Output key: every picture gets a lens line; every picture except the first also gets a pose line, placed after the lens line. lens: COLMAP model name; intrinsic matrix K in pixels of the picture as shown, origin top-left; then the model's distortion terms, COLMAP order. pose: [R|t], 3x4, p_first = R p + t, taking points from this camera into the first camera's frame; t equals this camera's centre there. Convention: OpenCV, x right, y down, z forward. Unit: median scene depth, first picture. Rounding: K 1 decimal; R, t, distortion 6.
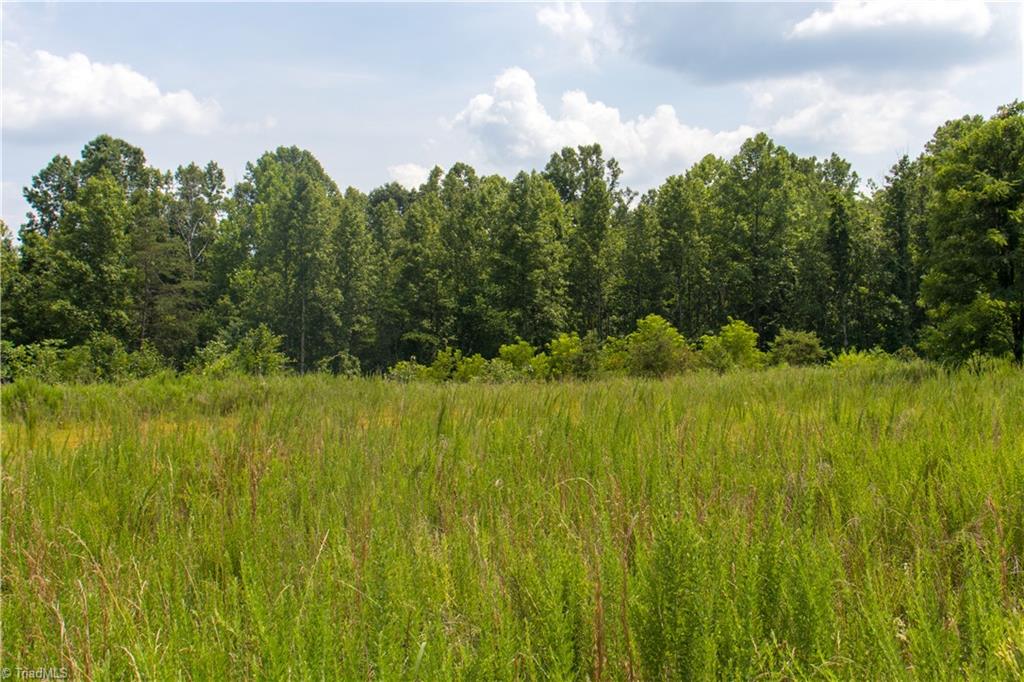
lens RADIAL K [[1029.2, 0, 510.6], [0, 1029.2, 312.9], [0, 0, 1]] dist [-0.013555, 0.000000]
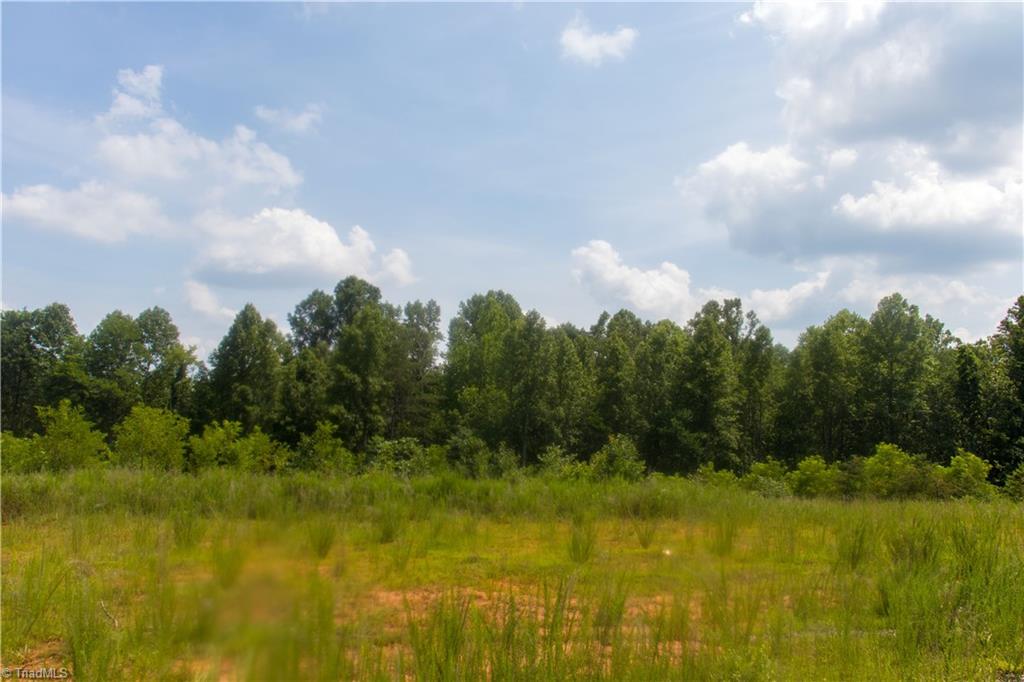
lens RADIAL K [[812.7, 0, 514.8], [0, 812.7, 337.9], [0, 0, 1]] dist [0.001169, 0.003848]
pose [[0.994470, 0.042032, -0.096239, -0.103614], [-0.052884, 0.992170, -0.113145, 0.005446], [0.090730, 0.117609, 0.988907, 0.042754]]
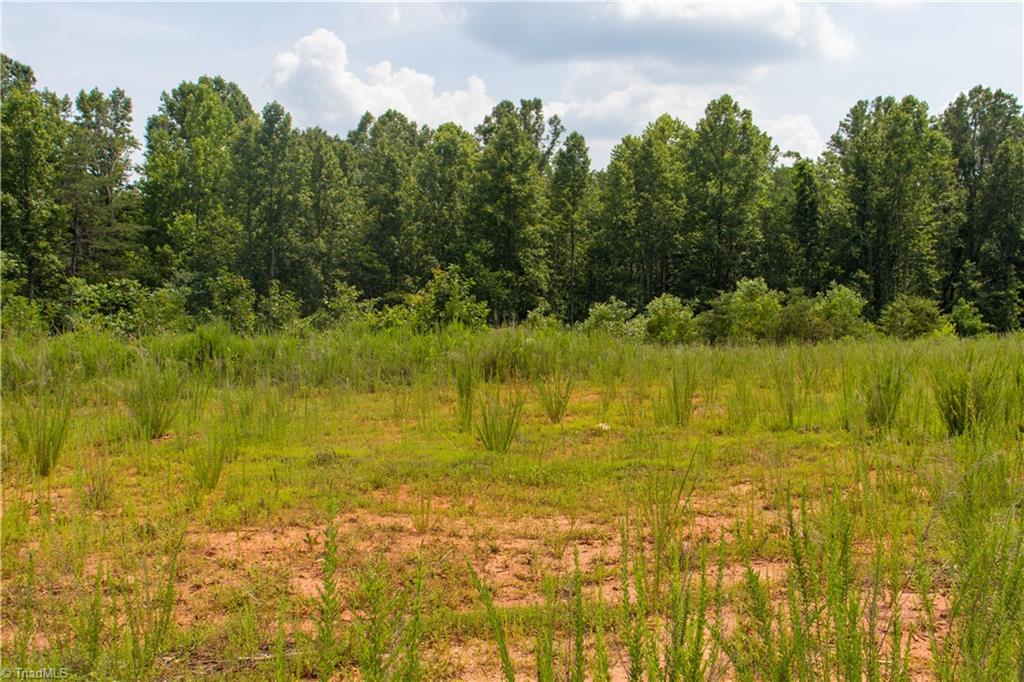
lens RADIAL K [[1029.2, 0, 516.7], [0, 1029.2, 353.5], [0, 0, 1]] dist [-0.013555, 0.000000]
pose [[0.982705, 0.018786, 0.184222, -0.127370], [-0.030814, 0.997560, 0.062644, 0.011067], [-0.182595, -0.067237, 0.980886, 0.088342]]
